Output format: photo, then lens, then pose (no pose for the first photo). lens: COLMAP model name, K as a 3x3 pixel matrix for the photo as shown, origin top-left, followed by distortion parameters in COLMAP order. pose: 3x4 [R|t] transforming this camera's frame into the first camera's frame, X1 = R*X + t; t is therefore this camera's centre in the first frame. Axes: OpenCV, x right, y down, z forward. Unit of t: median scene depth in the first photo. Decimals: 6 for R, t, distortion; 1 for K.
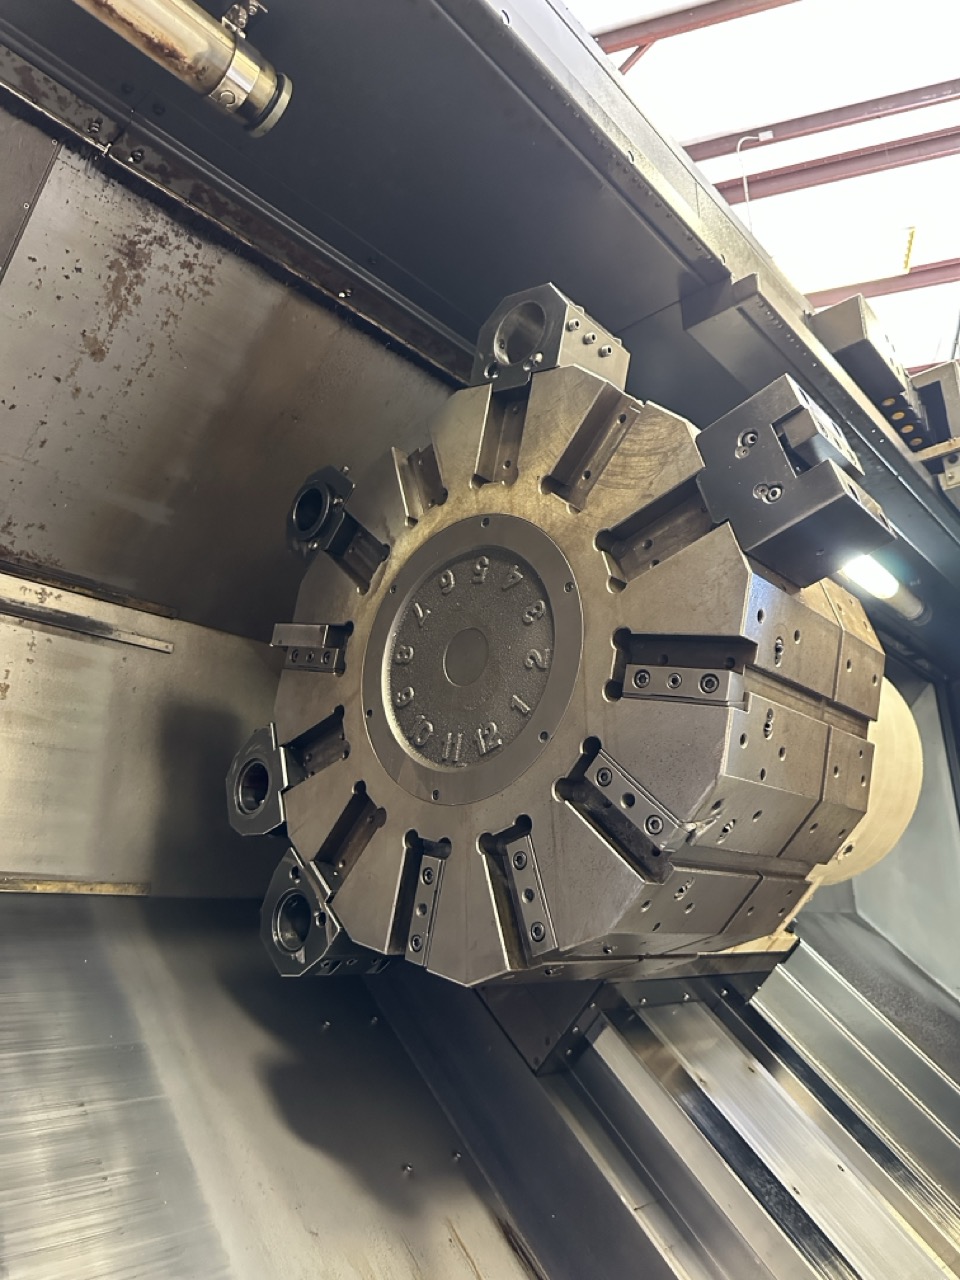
lens RADIAL K [[907.2, 0, 479.5], [0, 907.2, 632.6], [0, 0, 1]] dist [0.193853, -0.452438]
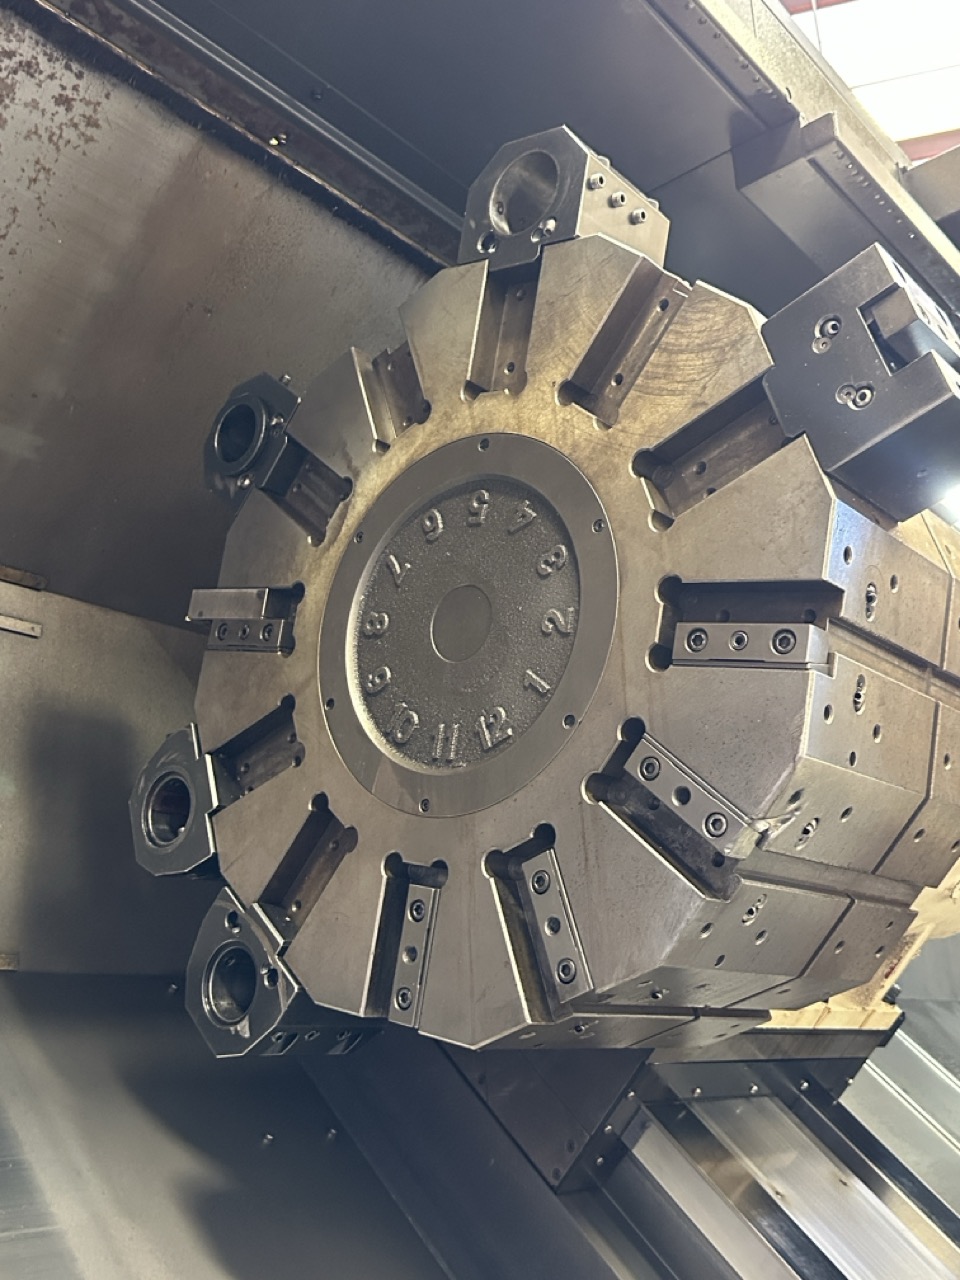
lens RADIAL K [[1346.2, 0, 485.4], [0, 1346.2, 639.0], [0, 0, 1]] dist [0.203587, -0.490104]
pose [[0.999020, -0.014495, 0.041823, -0.039212], [0.014618, 0.999890, -0.002623, 0.040278], [-0.041780, 0.003232, 0.999122, -0.109078]]
